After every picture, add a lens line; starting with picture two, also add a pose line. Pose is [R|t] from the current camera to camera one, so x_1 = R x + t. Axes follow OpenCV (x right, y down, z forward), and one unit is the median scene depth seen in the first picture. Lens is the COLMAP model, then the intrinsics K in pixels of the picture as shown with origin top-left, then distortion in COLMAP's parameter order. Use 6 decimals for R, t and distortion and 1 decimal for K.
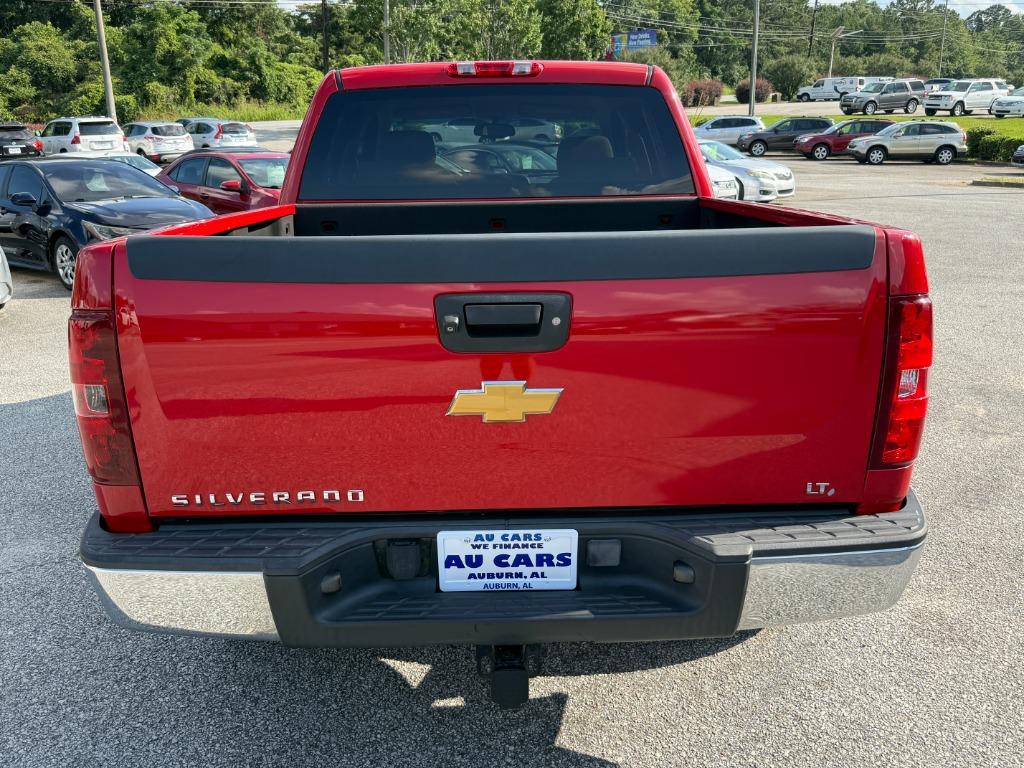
lens RADIAL K [[868.2, 0, 488.4], [0, 868.2, 381.3], [0, 0, 1]] dist [-0.000075, -0.018945]
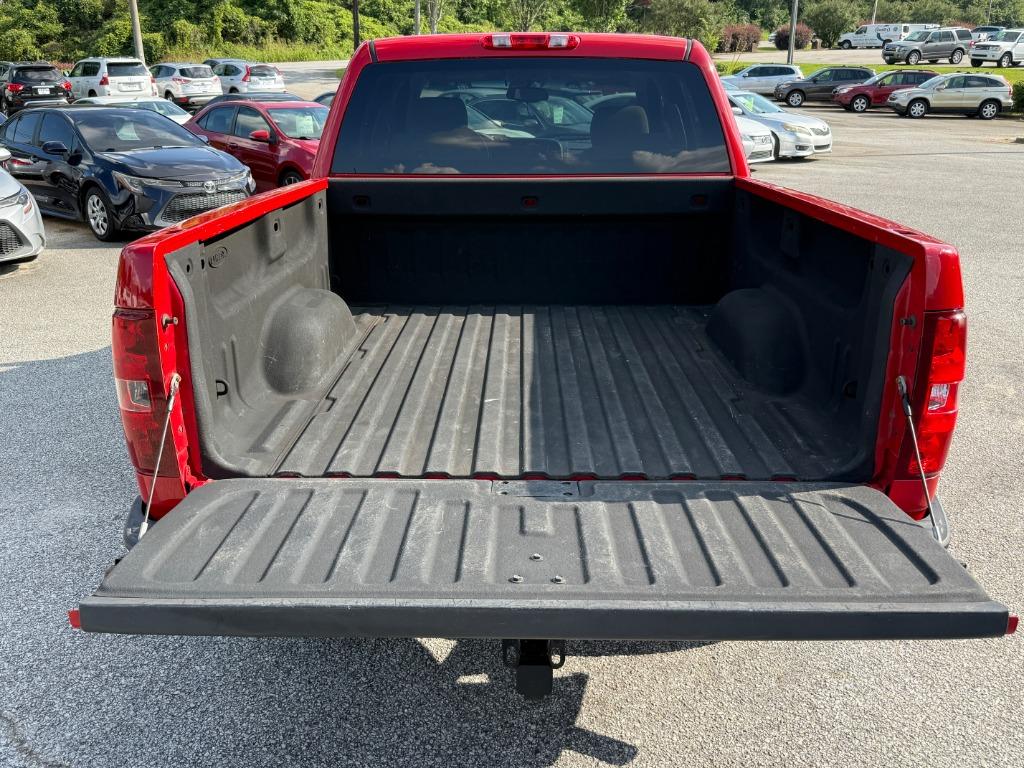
lens RADIAL K [[868.2, 0, 488.4], [0, 868.2, 381.3], [0, 0, 1]] dist [-0.000075, -0.018945]
pose [[0.999382, 0.022854, -0.026703, -0.000924], [-0.021194, 0.997920, 0.060883, -0.005542], [0.028039, -0.060280, 0.997788, -0.001366]]
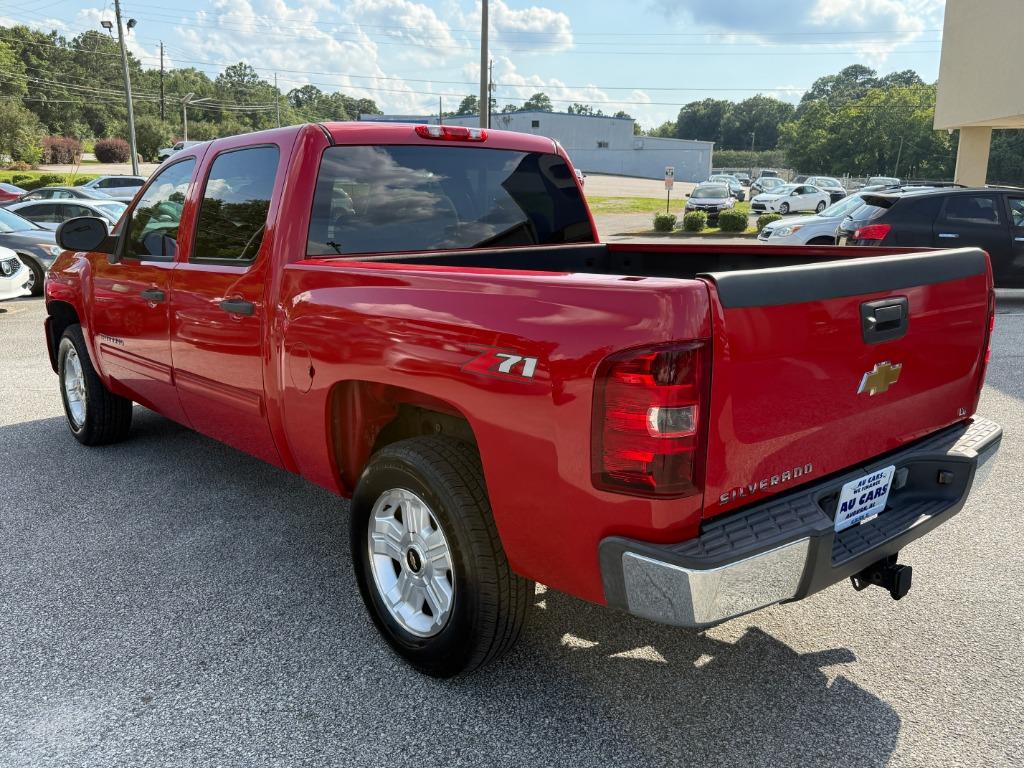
lens RADIAL K [[900.0, 0, 468.8], [0, 900.0, 385.7], [0, 0, 1]] dist [-0.035296, -0.008245]
pose [[0.770872, -0.110152, 0.627394, -0.118619], [0.152411, 0.988221, -0.013764, -0.004243], [-0.618487, 0.106232, 0.778581, 0.022933]]
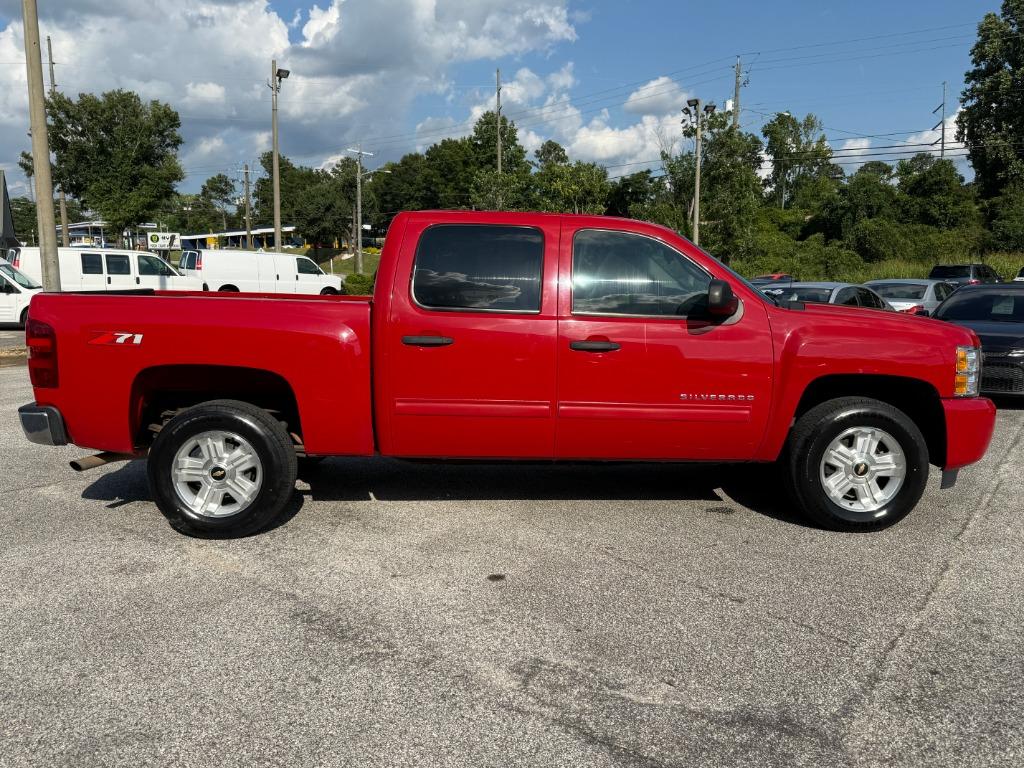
lens RADIAL K [[786.1, 0, 518.8], [0, 786.1, 386.9], [0, 0, 1]] dist [0.040441, -0.005393]
pose [[0.051545, 0.139307, -0.988907, 0.249890], [-0.267911, 0.955855, 0.120686, -0.049092], [0.962064, 0.258719, 0.086591, 0.189381]]
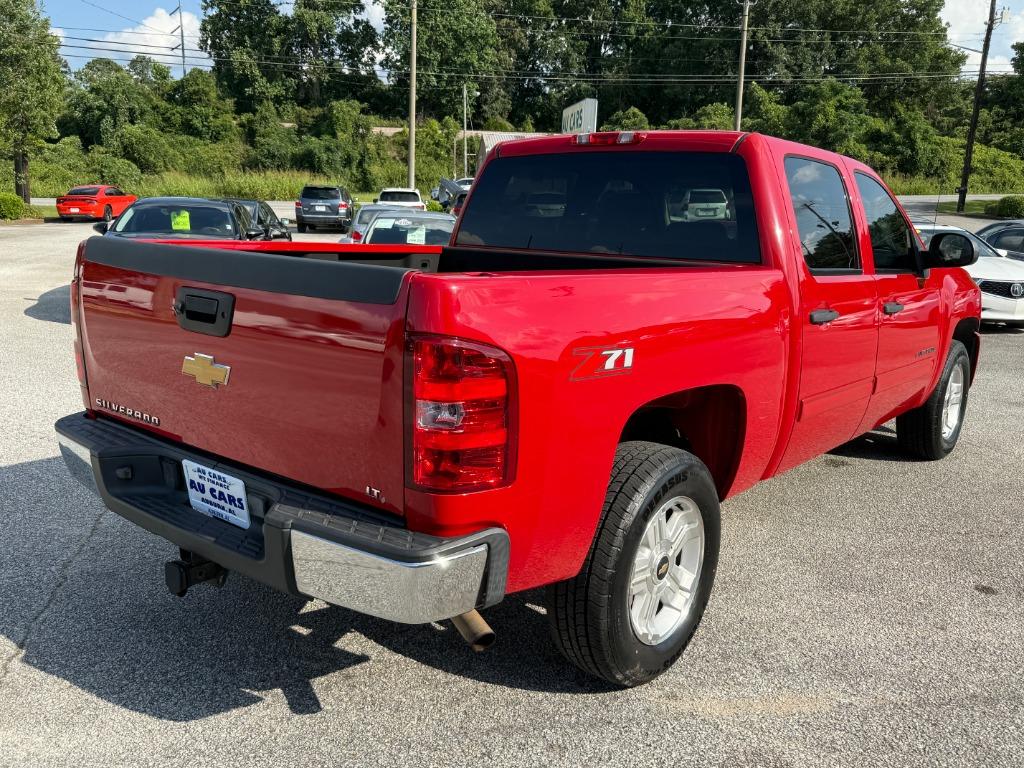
lens RADIAL K [[869.2, 0, 512.0], [0, 869.2, 384.0], [0, 0, 1]] dist [0.001276, -0.051659]
pose [[0.769068, 0.157857, -0.619367, 0.105463], [-0.204195, 0.978922, -0.004053, -0.004480], [0.605672, 0.129589, 0.785091, 0.016945]]
